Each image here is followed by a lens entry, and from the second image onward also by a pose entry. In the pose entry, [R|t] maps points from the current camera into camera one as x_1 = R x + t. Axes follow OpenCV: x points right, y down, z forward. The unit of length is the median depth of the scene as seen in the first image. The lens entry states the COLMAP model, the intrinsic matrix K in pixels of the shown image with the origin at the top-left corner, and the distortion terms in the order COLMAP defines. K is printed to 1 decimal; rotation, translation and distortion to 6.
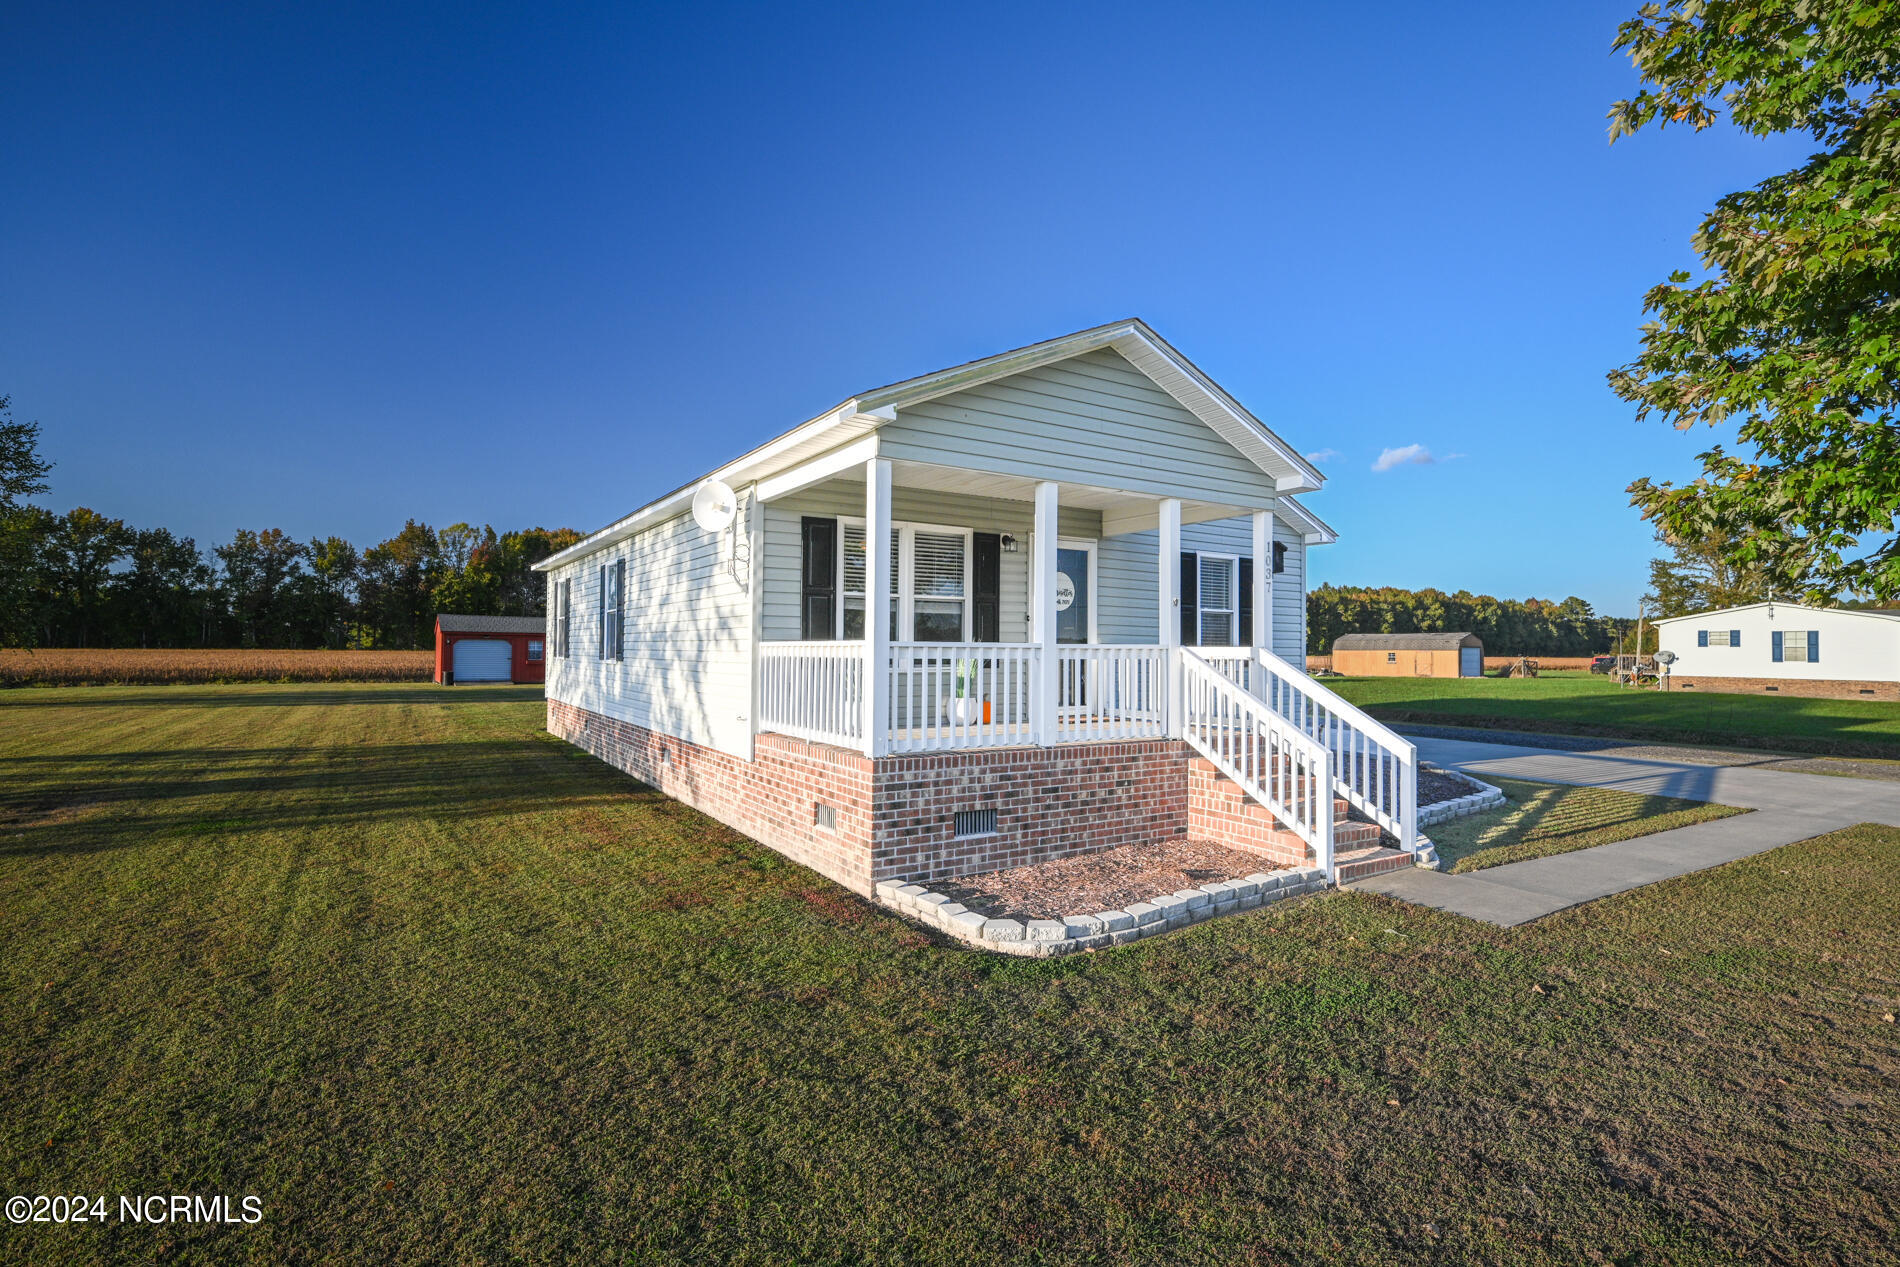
lens RADIAL K [[902.1, 0, 938.1], [0, 902.1, 630.7], [0, 0, 1]] dist [0.000217, 0.000040]
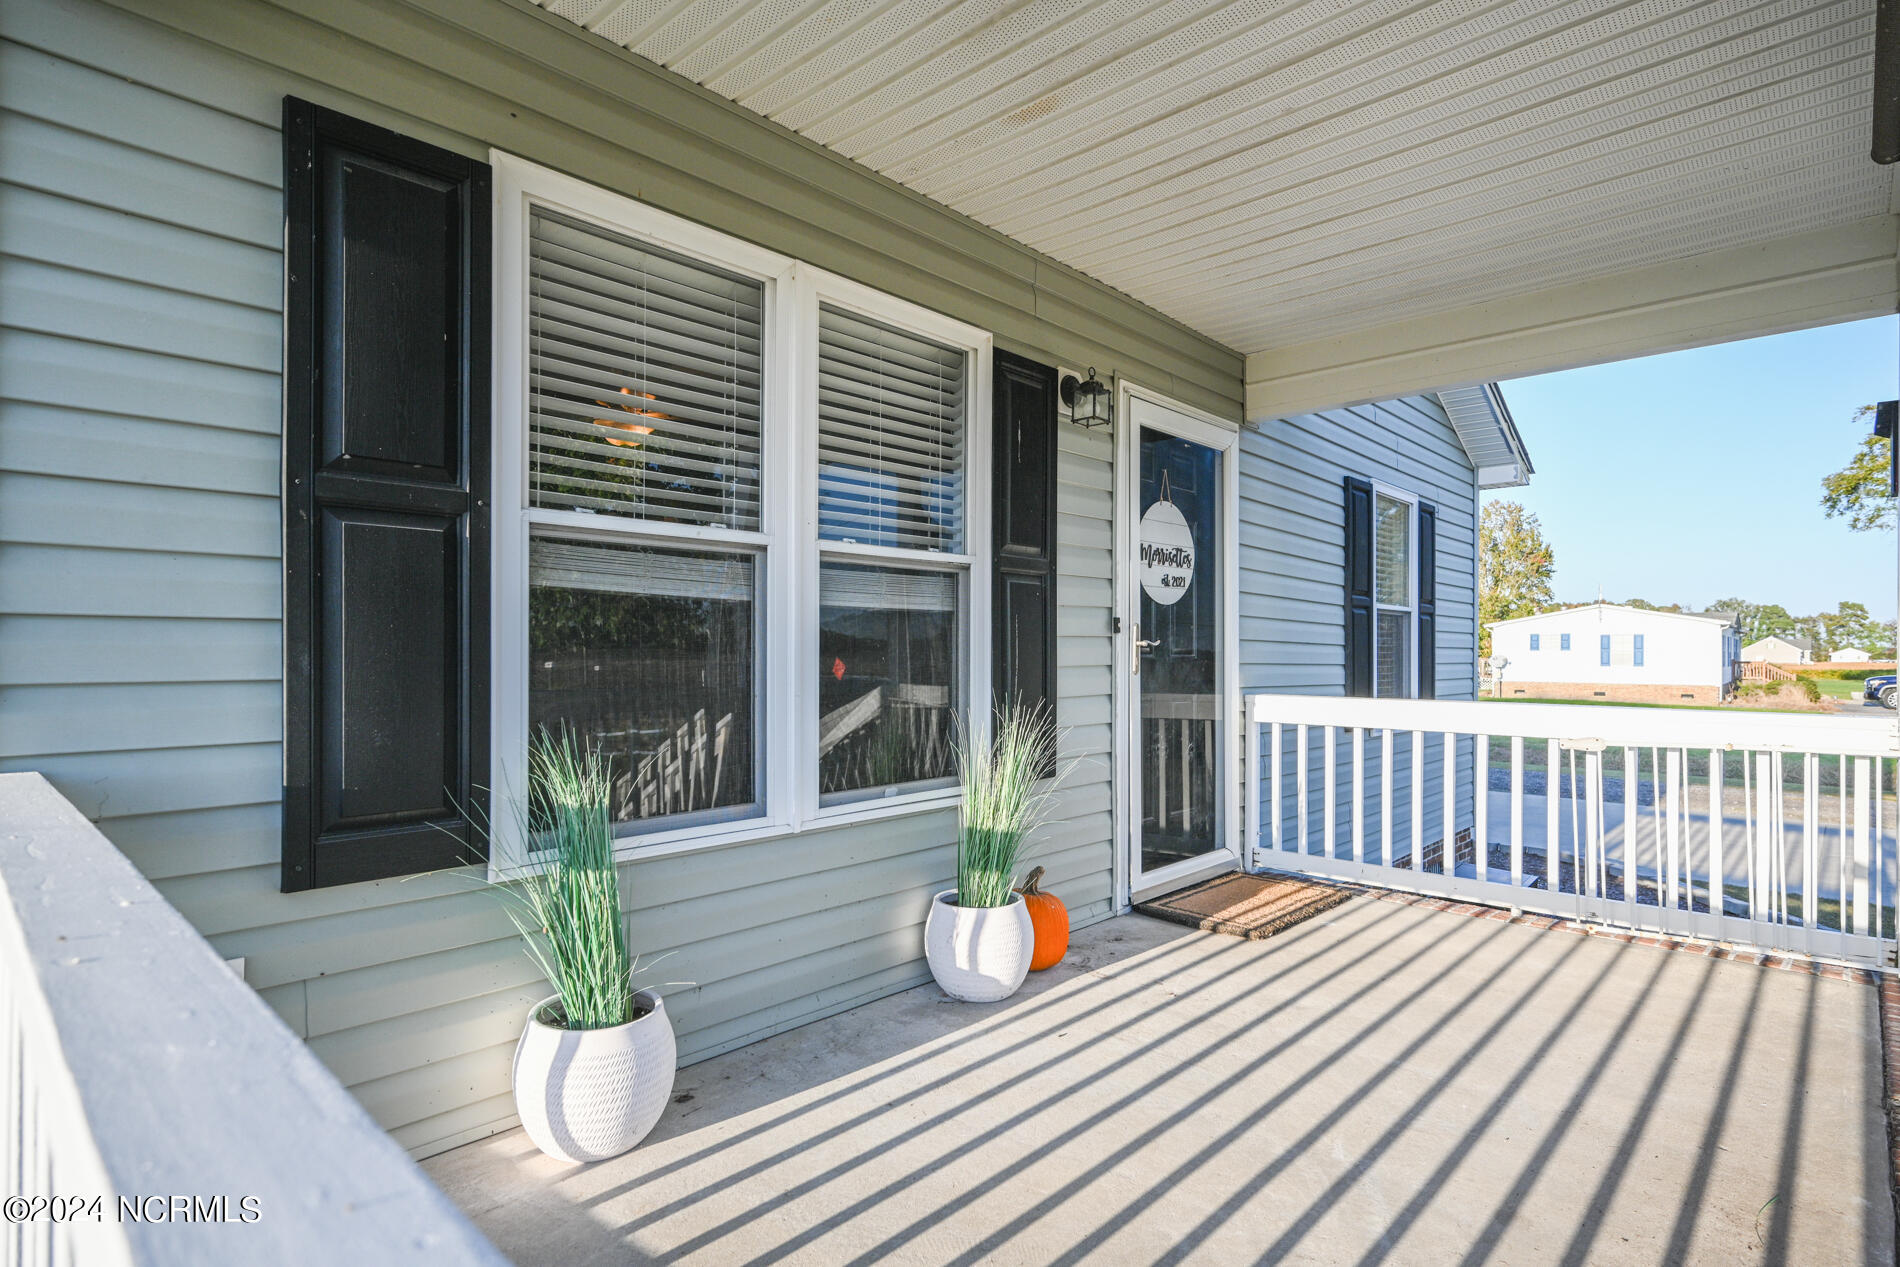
lens RADIAL K [[968.4, 0, 953.6], [0, 968.4, 642.6], [0, 0, 1]] dist [0.001217, 0.000201]
pose [[0.965273, -0.004132, 0.261211, -0.059318], [0.001354, 0.999941, 0.010815, -0.011487], [-0.261240, -0.010086, 0.965221, 0.669715]]
